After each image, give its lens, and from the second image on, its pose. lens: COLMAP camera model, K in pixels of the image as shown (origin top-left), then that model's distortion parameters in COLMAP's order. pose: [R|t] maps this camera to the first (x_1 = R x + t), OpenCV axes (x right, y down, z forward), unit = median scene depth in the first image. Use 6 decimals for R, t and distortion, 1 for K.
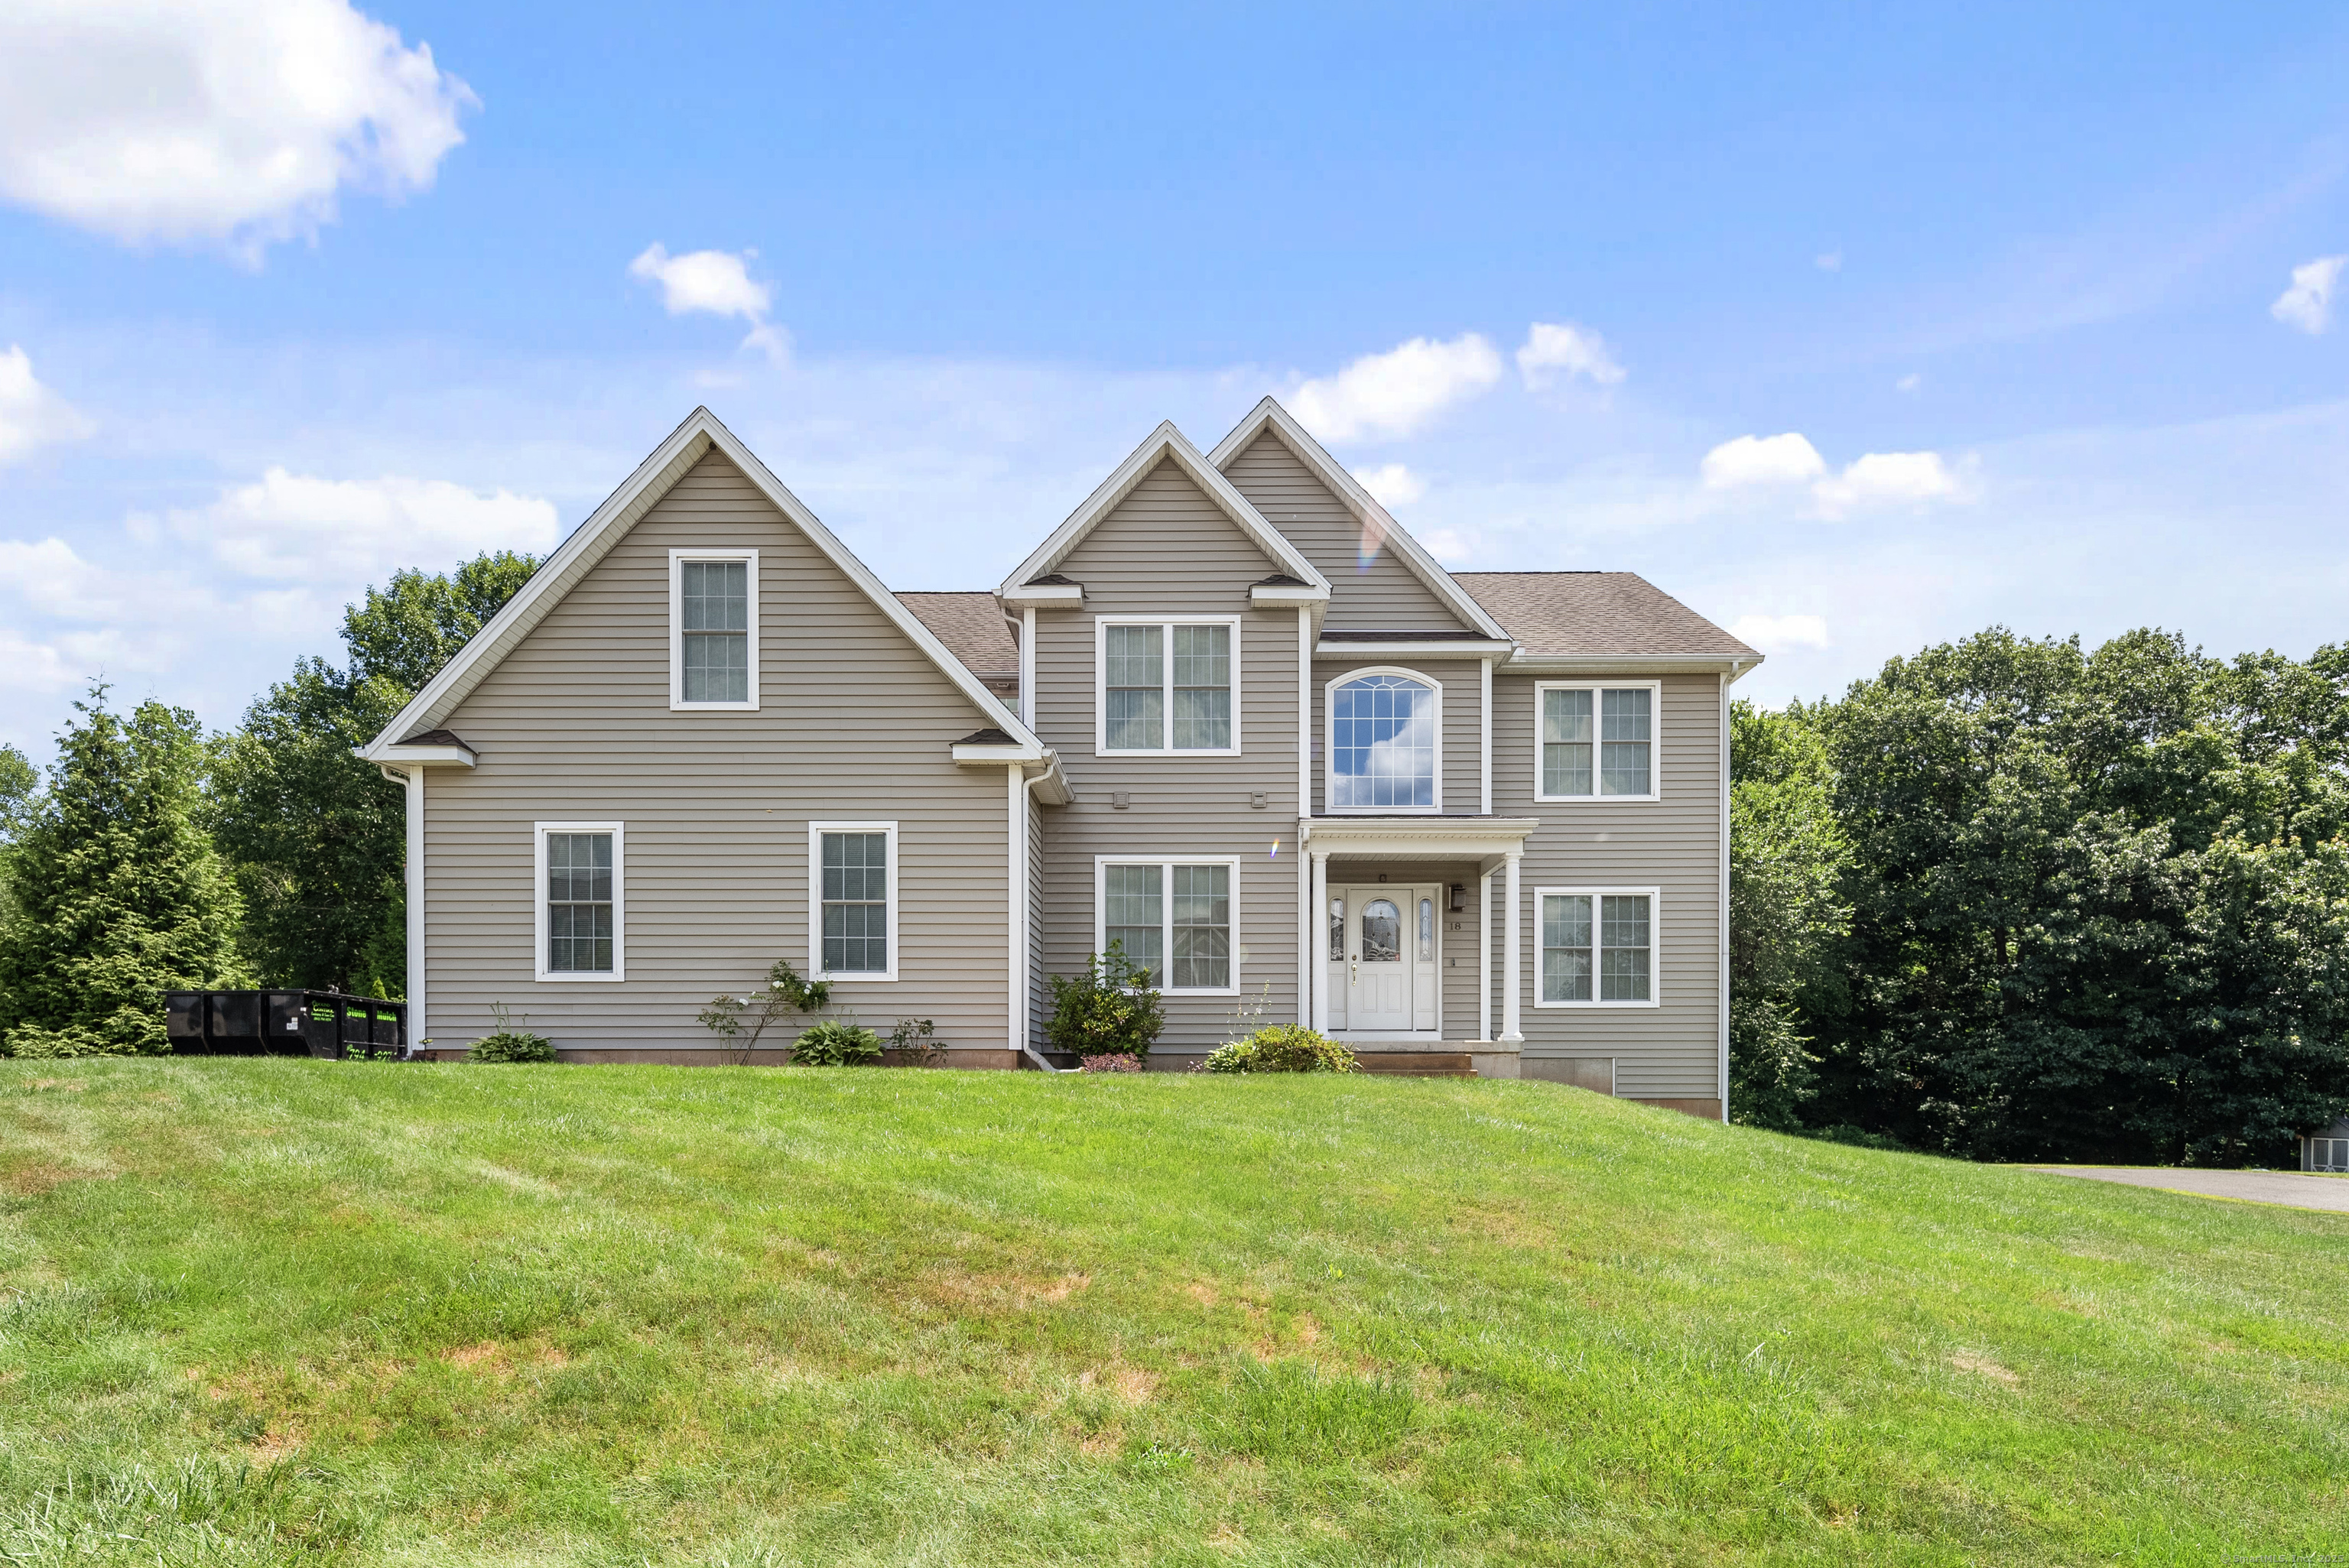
lens RADIAL K [[1165.0, 0, 1176.8], [0, 1165.0, 784.5], [0, 0, 1]] dist [0.000146, -0.000569]
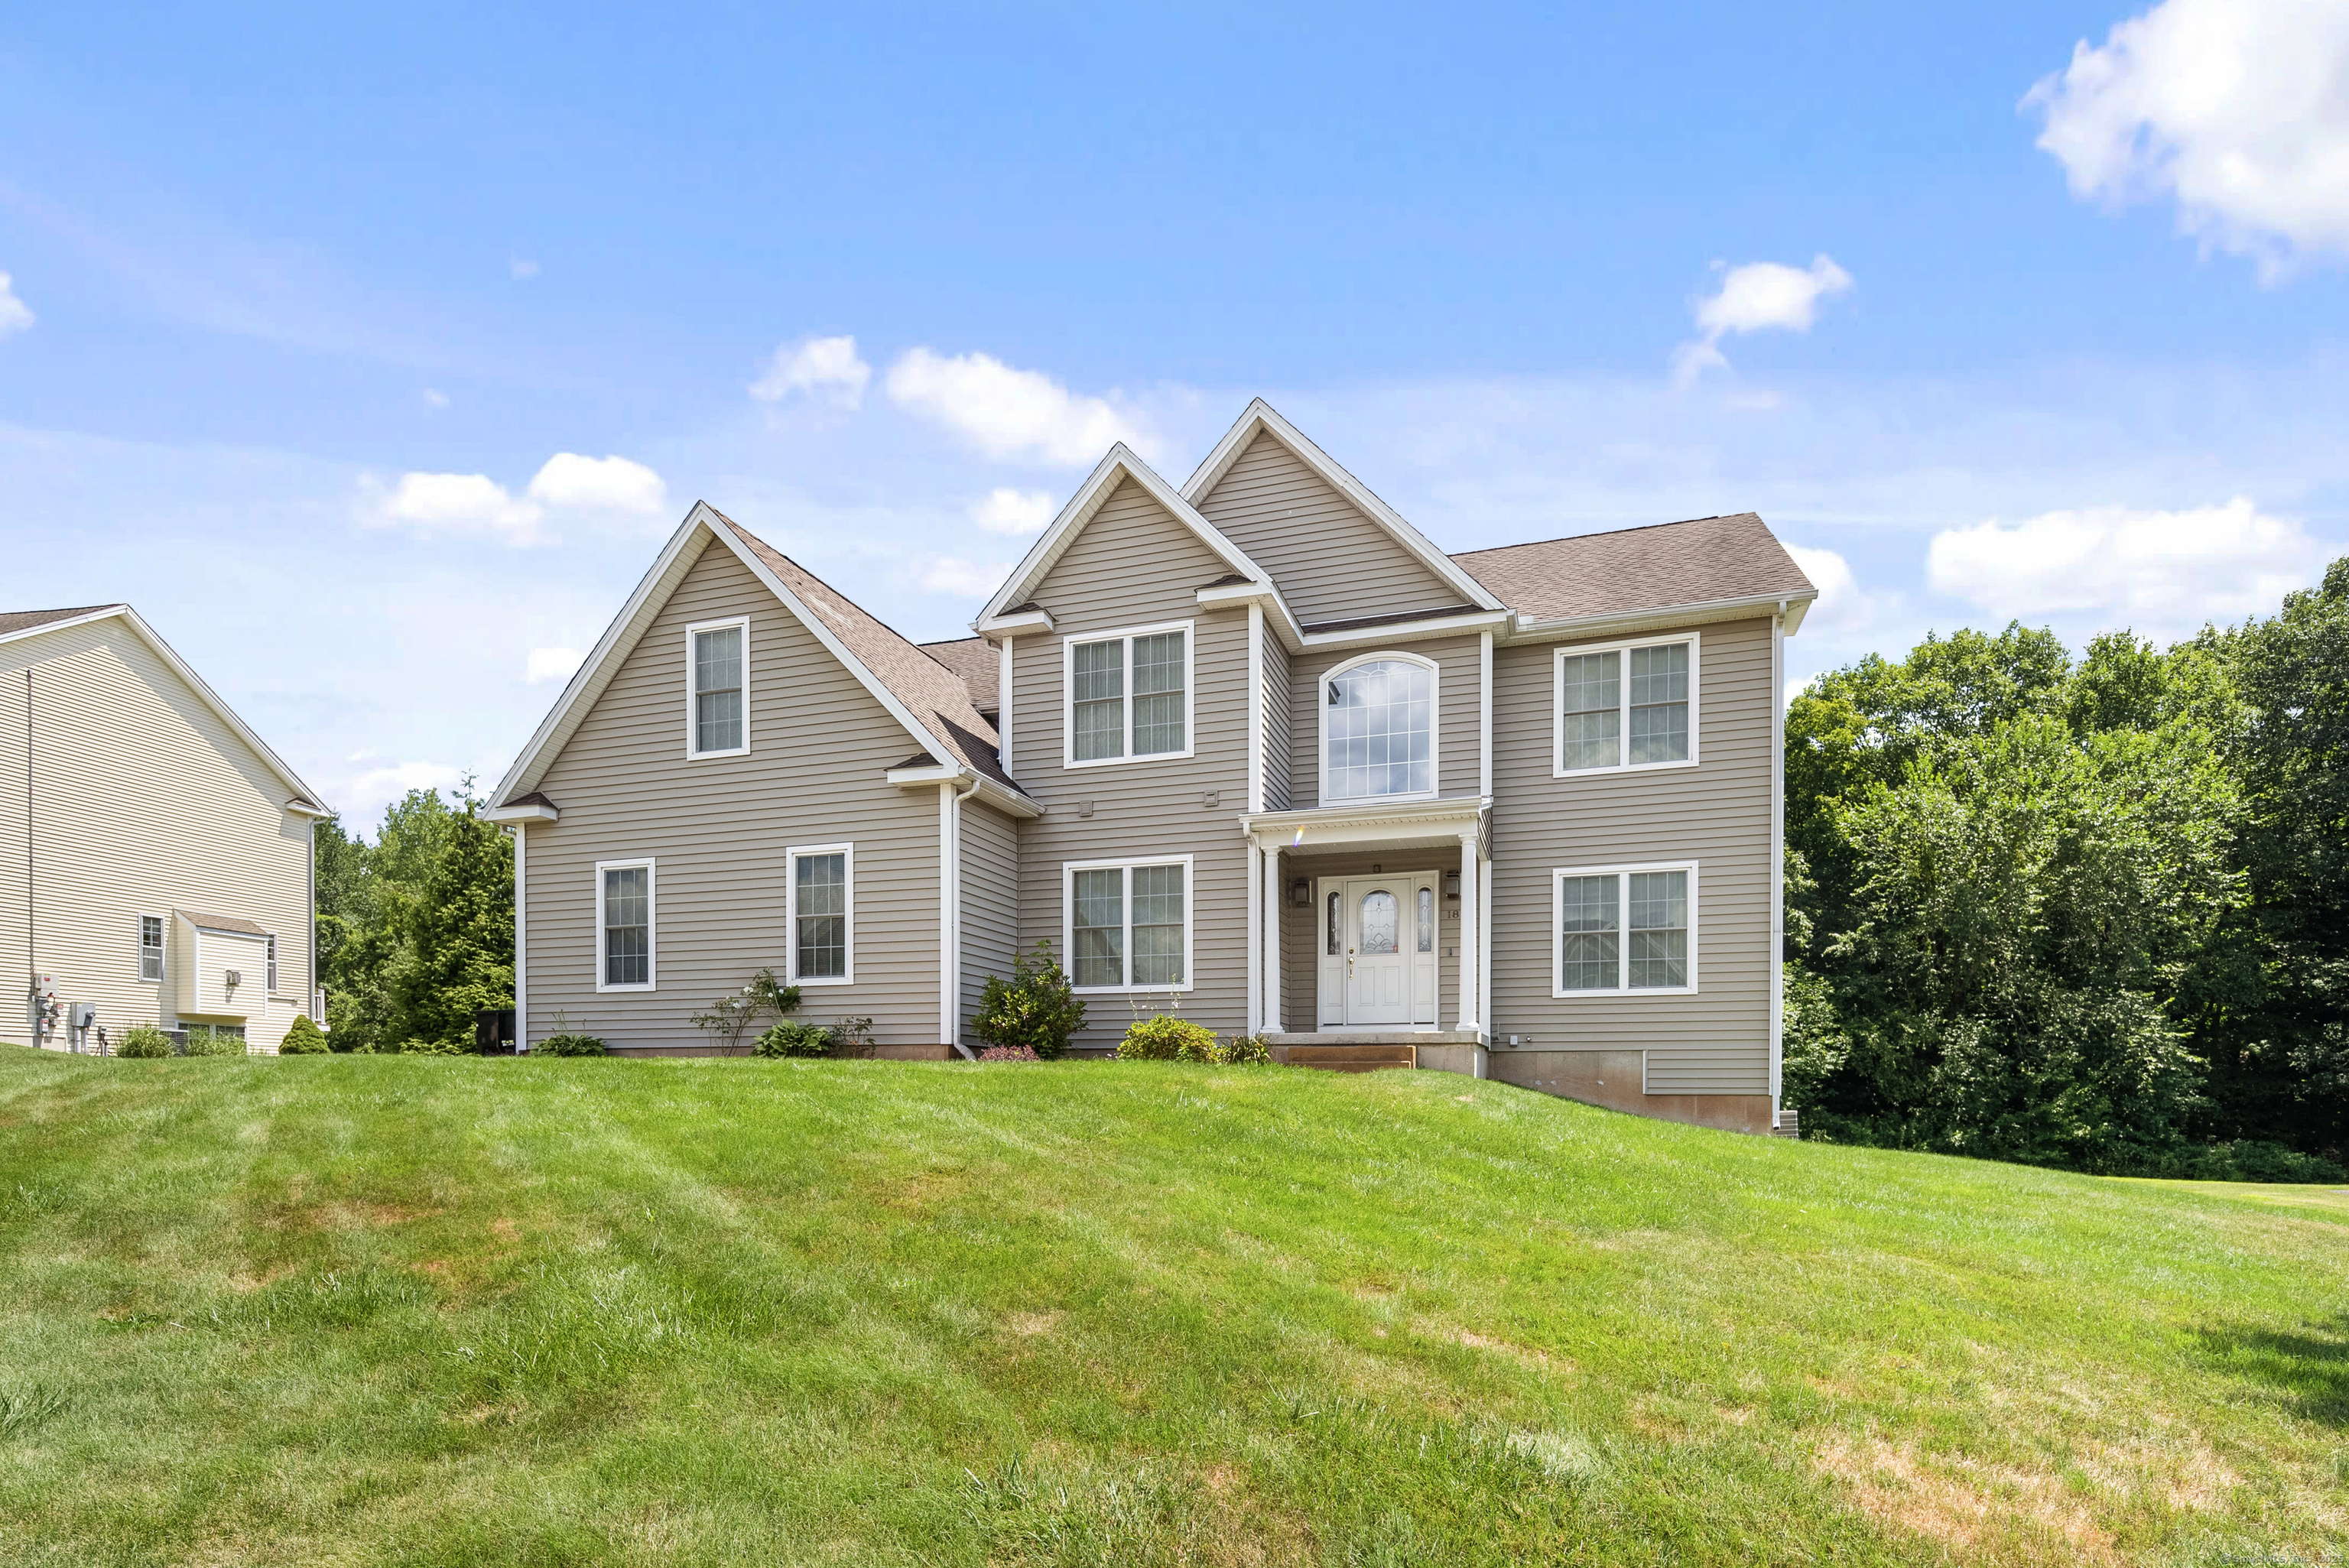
lens RADIAL K [[1165.0, 0, 1241.7], [0, 1165.0, 799.0], [0, 0, 1]] dist [0.000146, -0.000569]
pose [[0.950468, -0.075468, -0.301521, 0.392820], [0.075401, 0.997083, -0.011880, 0.026969], [0.301538, -0.011443, 0.953385, 0.036693]]
